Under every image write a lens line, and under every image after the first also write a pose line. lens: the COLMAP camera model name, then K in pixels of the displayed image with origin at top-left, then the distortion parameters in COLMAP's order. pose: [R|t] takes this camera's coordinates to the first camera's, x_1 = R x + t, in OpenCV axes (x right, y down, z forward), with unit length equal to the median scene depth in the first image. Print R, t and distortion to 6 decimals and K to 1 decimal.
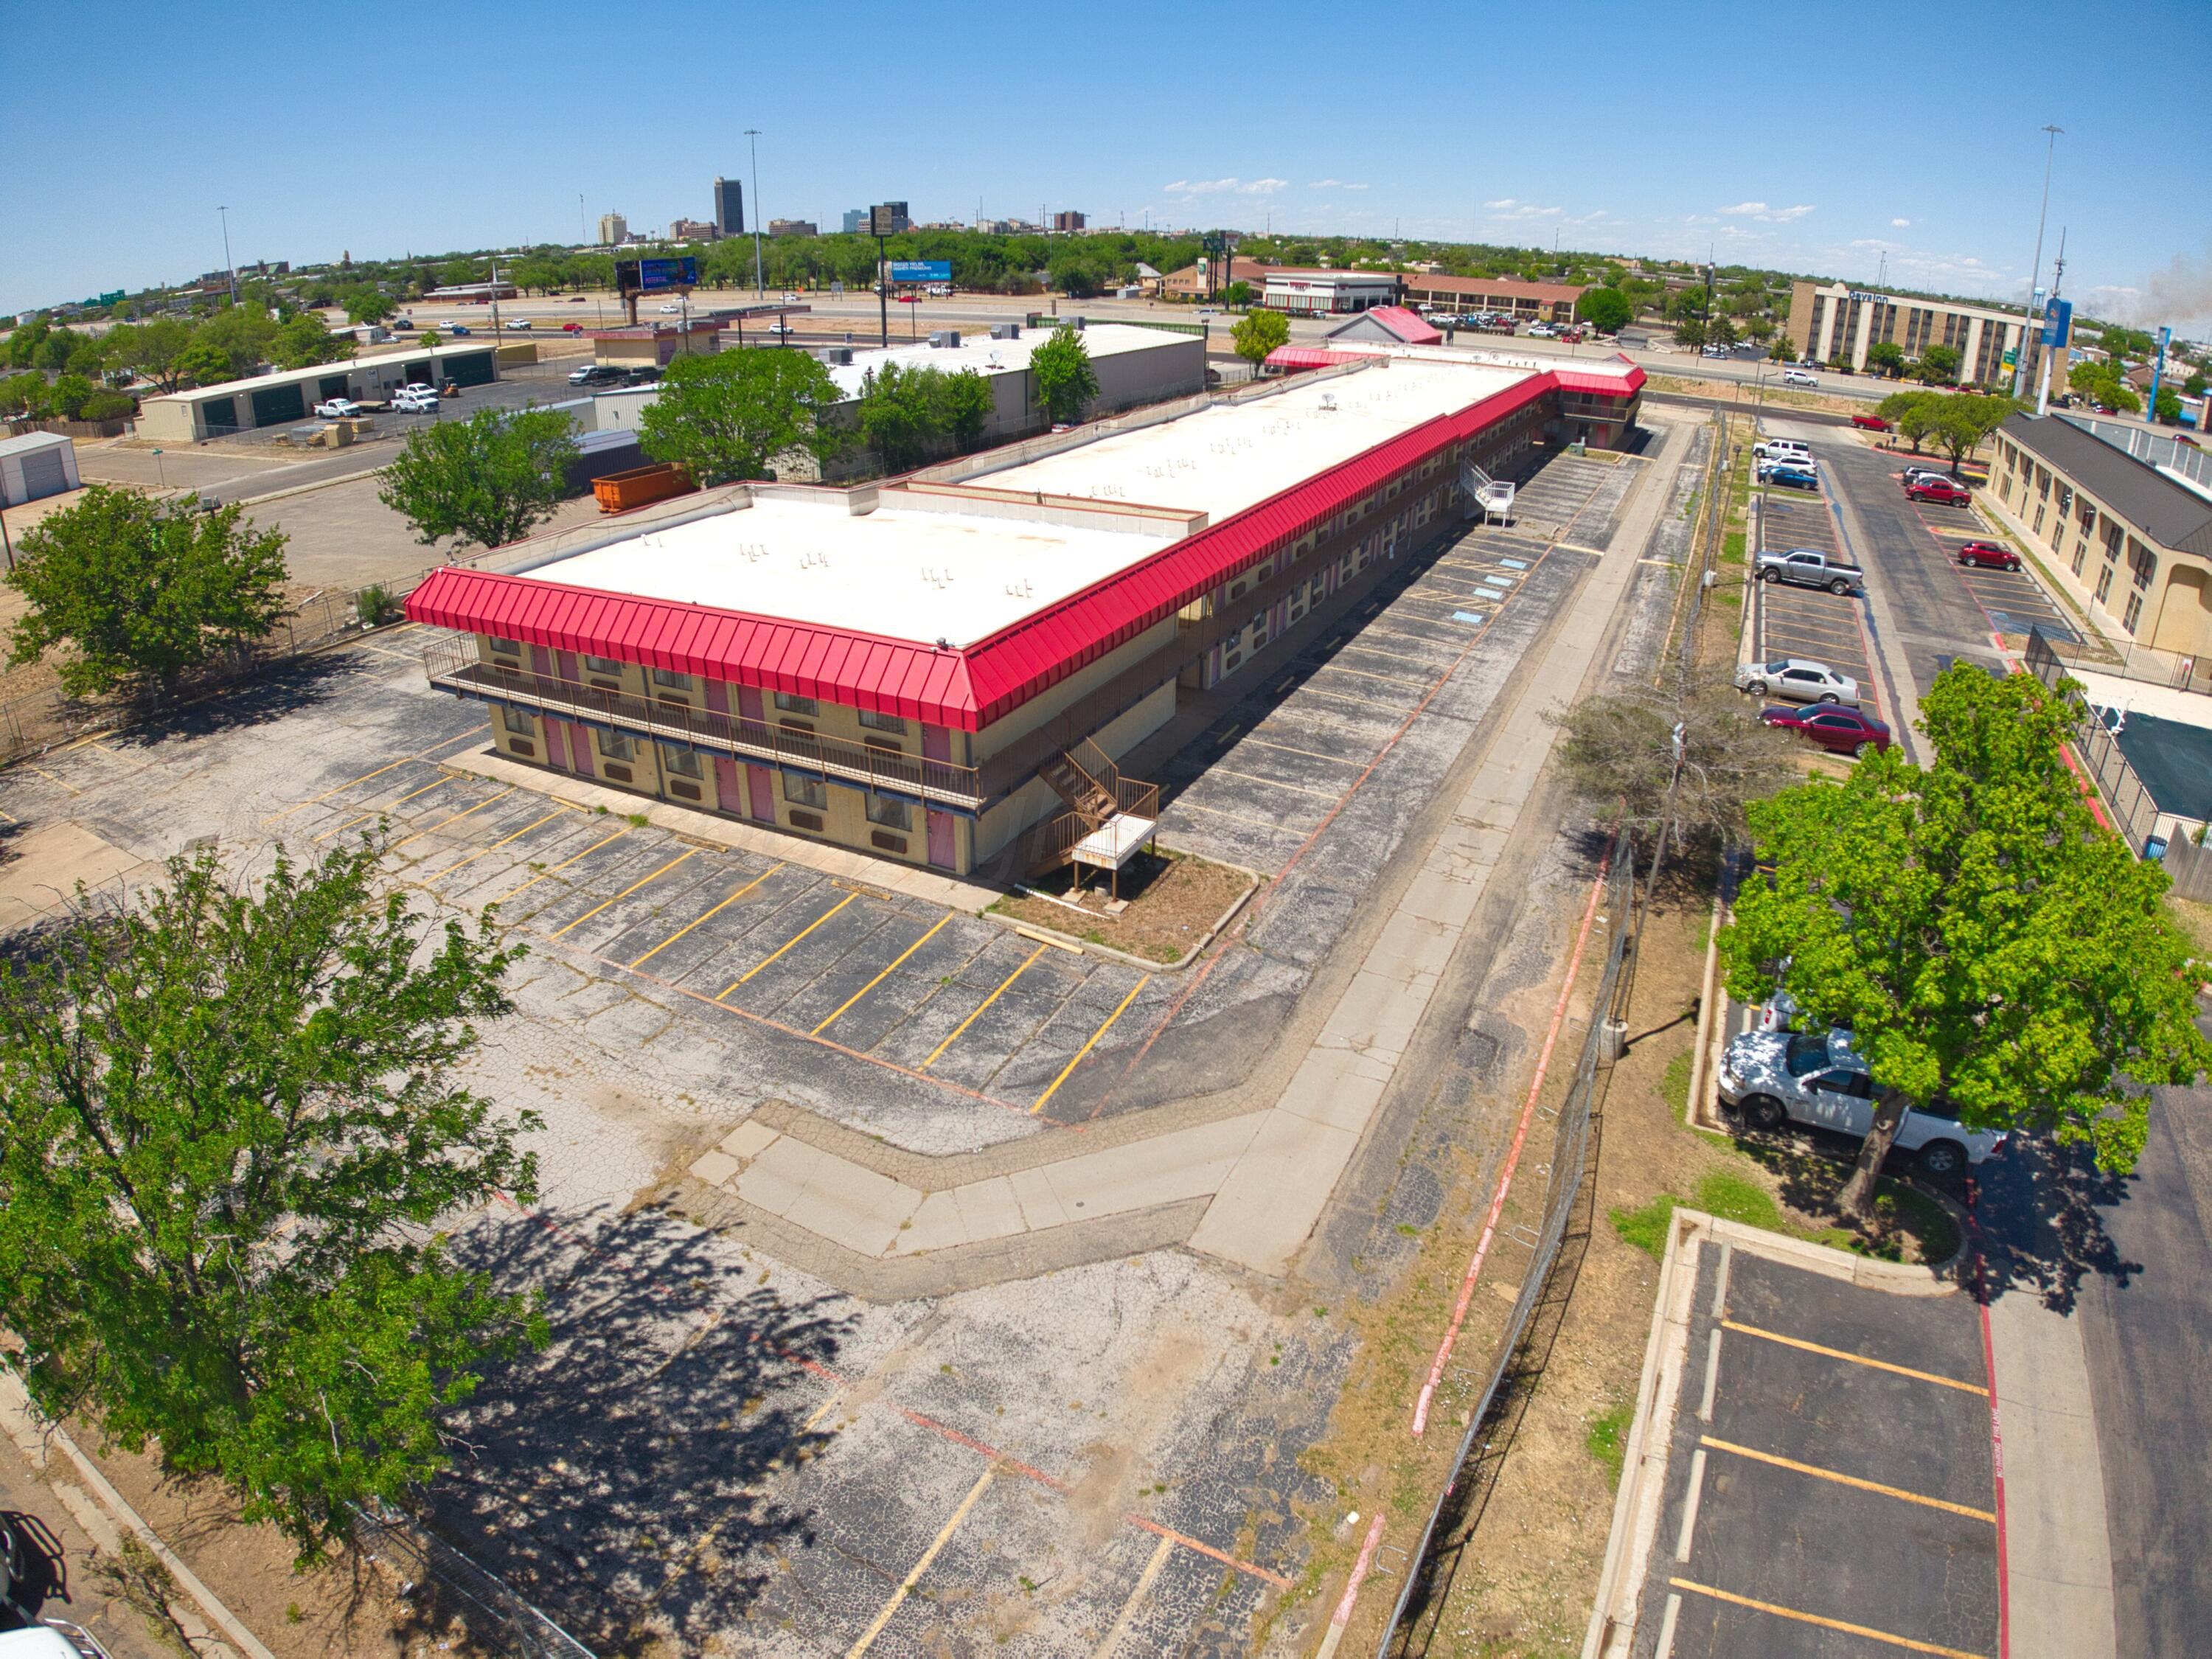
lens RADIAL K [[1229.9, 0, 1106.0], [0, 1229.9, 829.5], [0, 0, 1]] dist [-0.163571, 0.018630]
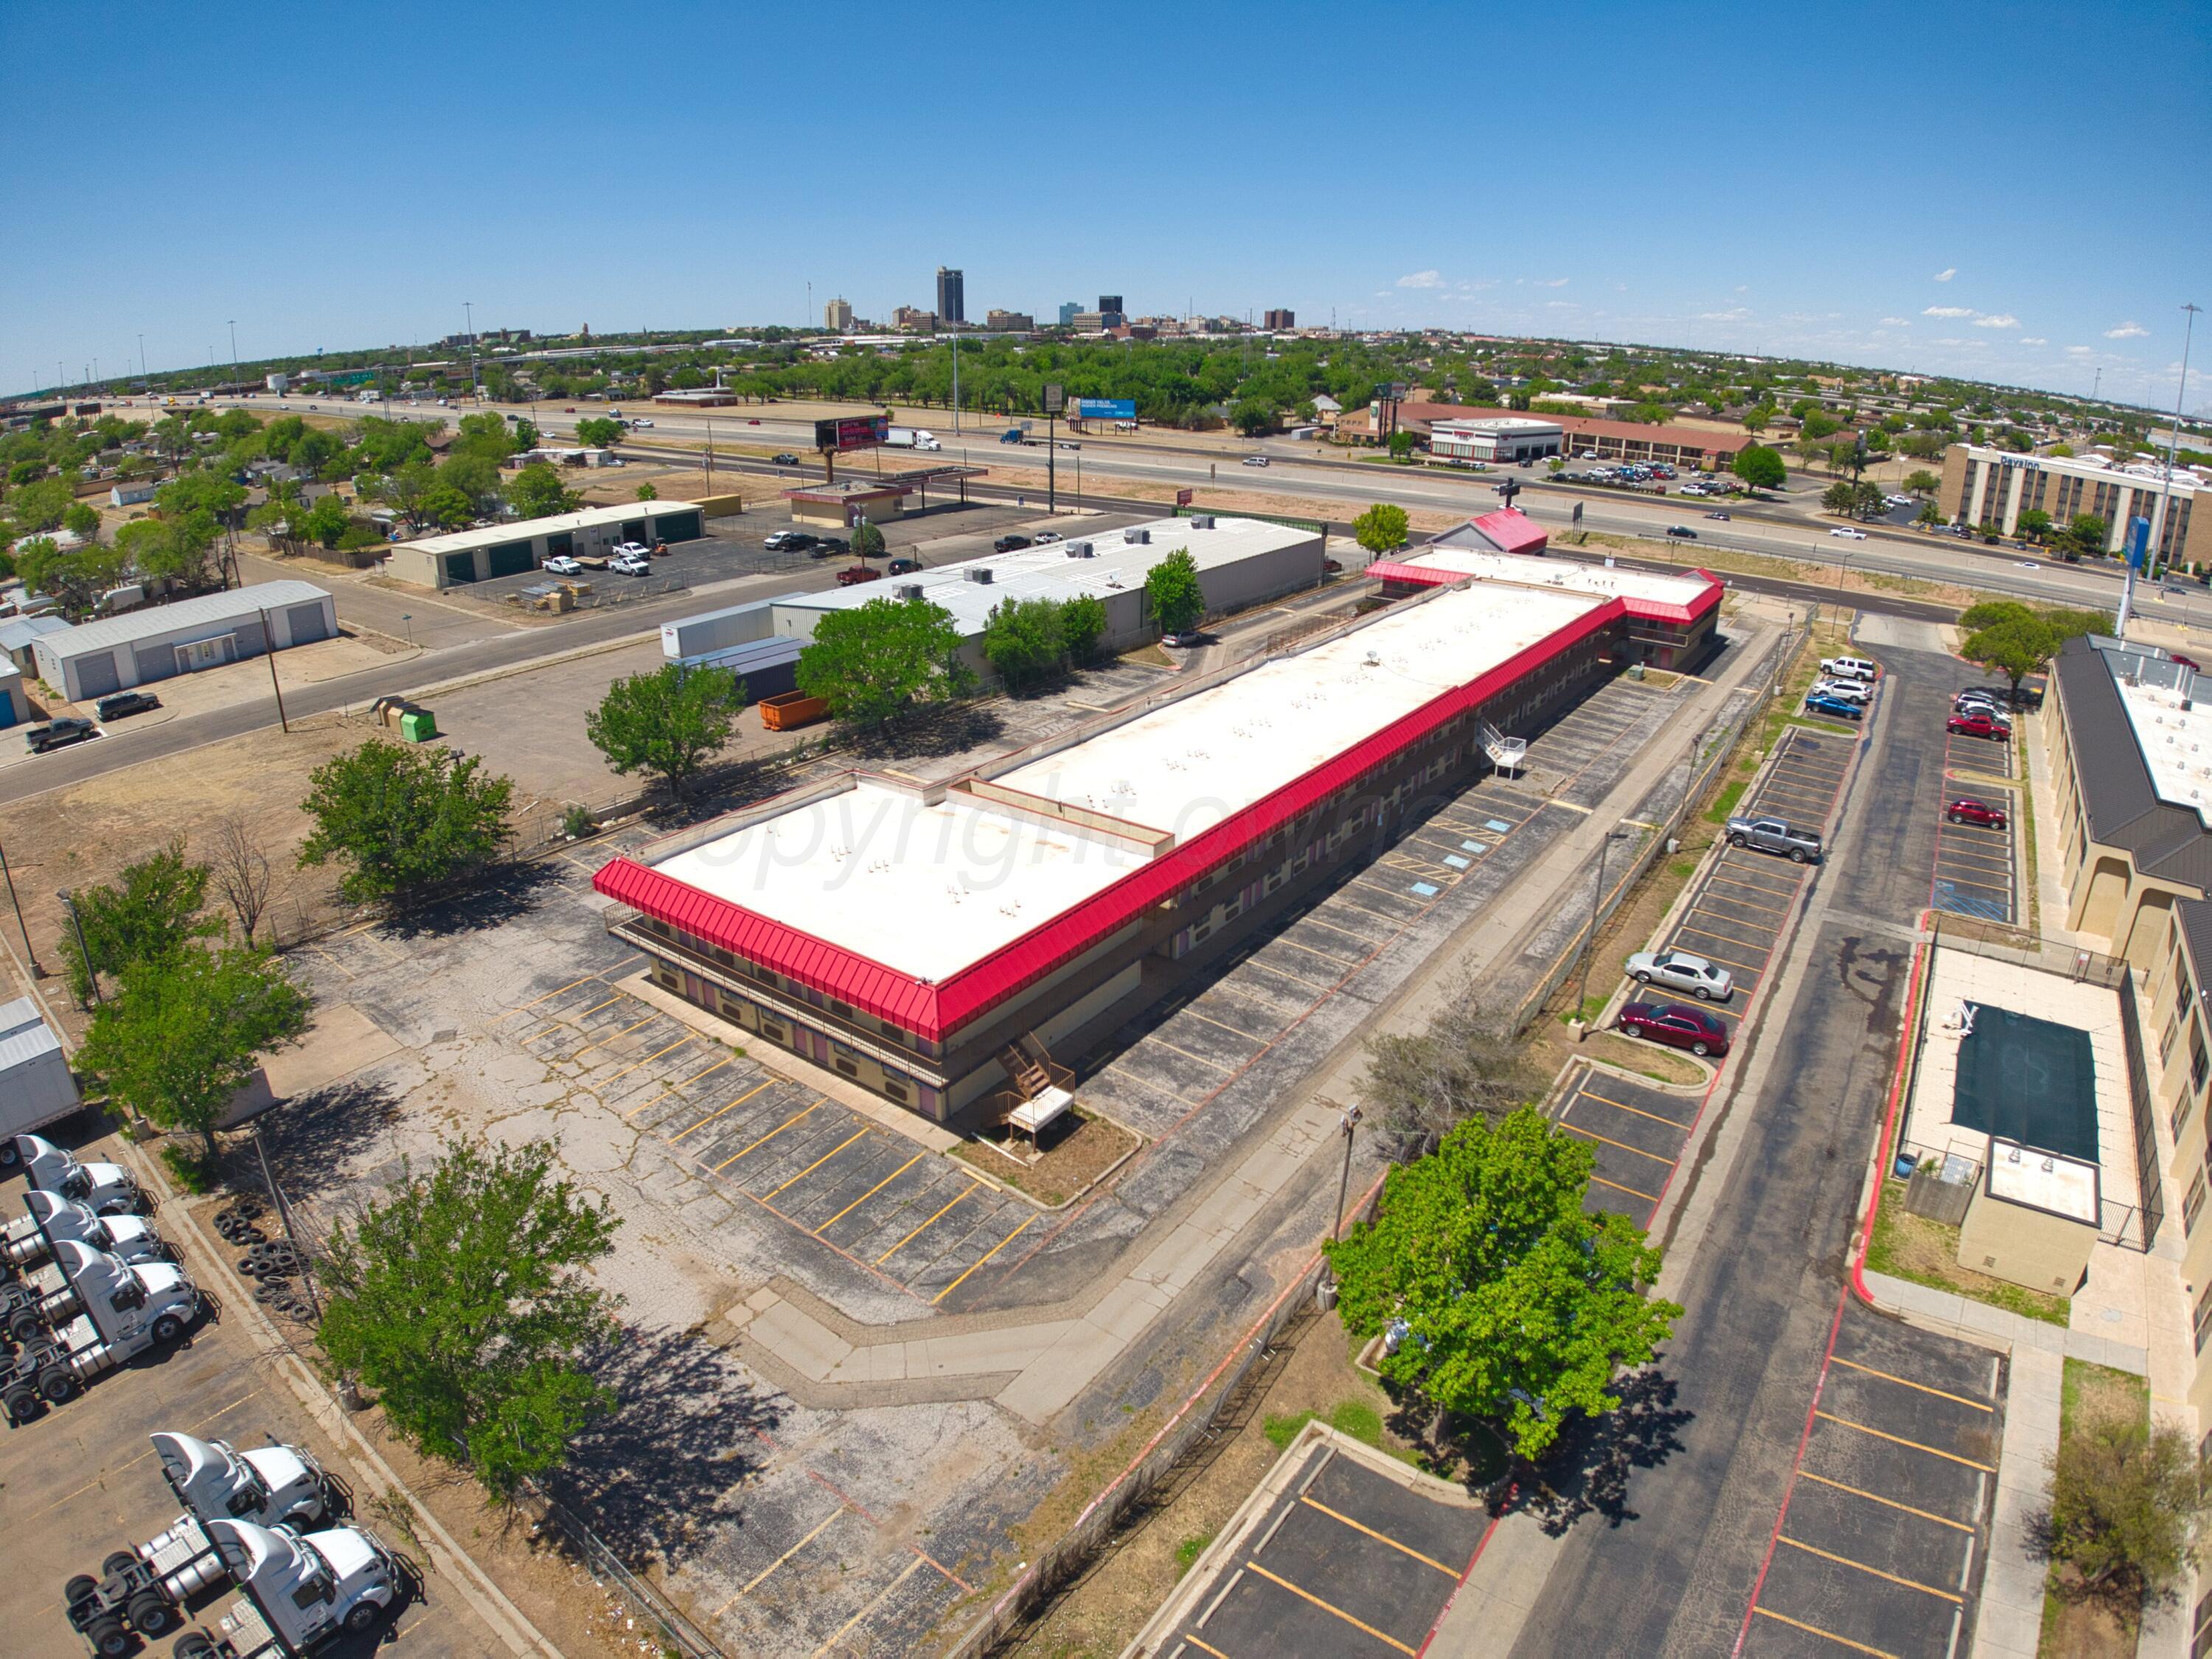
lens RADIAL K [[1229.9, 0, 1106.0], [0, 1229.9, 829.5], [0, 0, 1]] dist [-0.163571, 0.018630]
pose [[0.987261, 0.054567, -0.149457, 0.260324], [-0.065417, 0.995492, -0.068672, -0.210494], [0.145036, 0.077574, 0.986381, -0.409335]]
